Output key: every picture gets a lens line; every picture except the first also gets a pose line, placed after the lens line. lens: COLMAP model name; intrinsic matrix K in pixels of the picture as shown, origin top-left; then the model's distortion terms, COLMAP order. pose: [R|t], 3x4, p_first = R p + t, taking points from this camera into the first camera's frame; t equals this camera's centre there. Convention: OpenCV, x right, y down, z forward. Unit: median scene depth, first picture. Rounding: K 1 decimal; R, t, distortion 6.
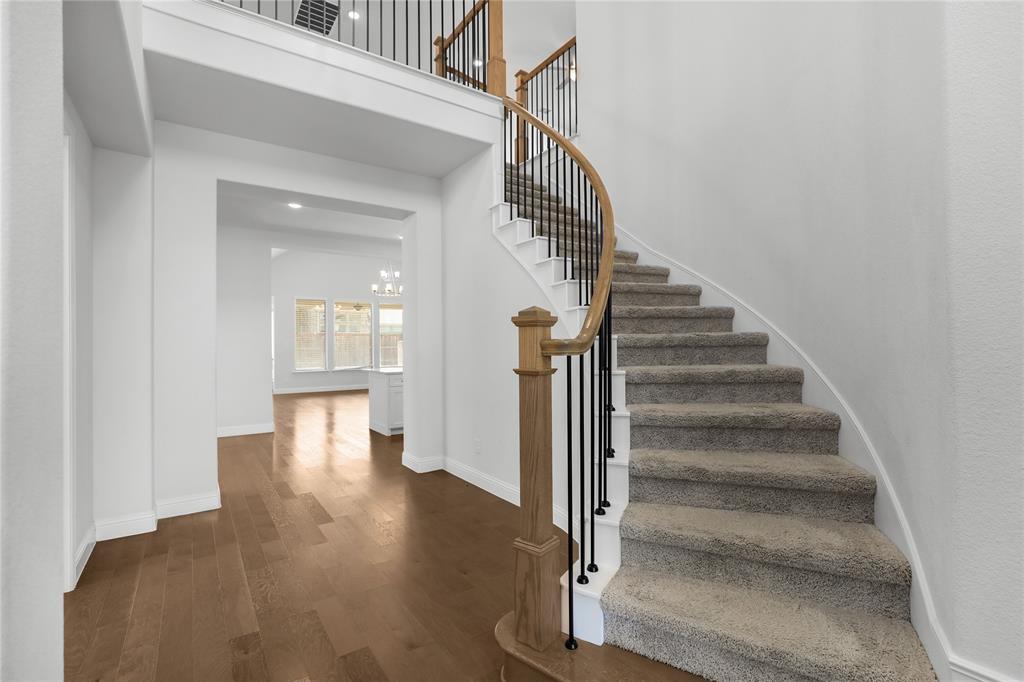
lens RADIAL K [[469.5, 0, 532.8], [0, 469.5, 341.2], [0, 0, 1]] dist [-0.025211, -0.000042]
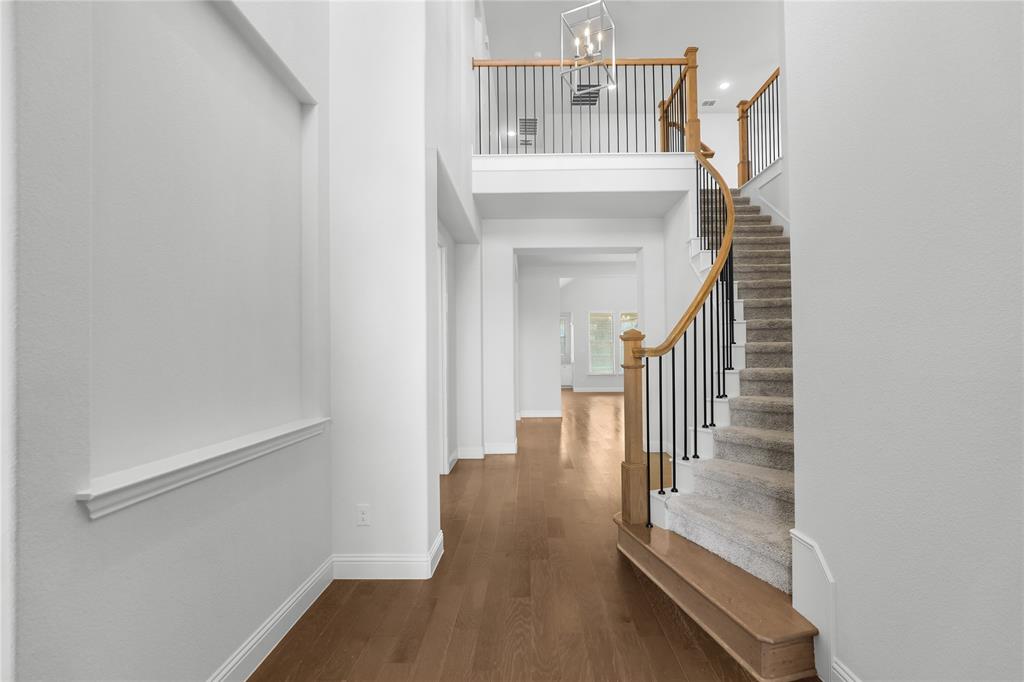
lens RADIAL K [[470.9, 0, 513.8], [0, 470.9, 348.4], [0, 0, 1]] dist [-0.001488, -0.000023]
pose [[0.788091, -0.005755, -0.615532, 0.355508], [0.005990, 0.999981, -0.001680, -0.000873], [0.615530, -0.002363, 0.788110, -0.314909]]
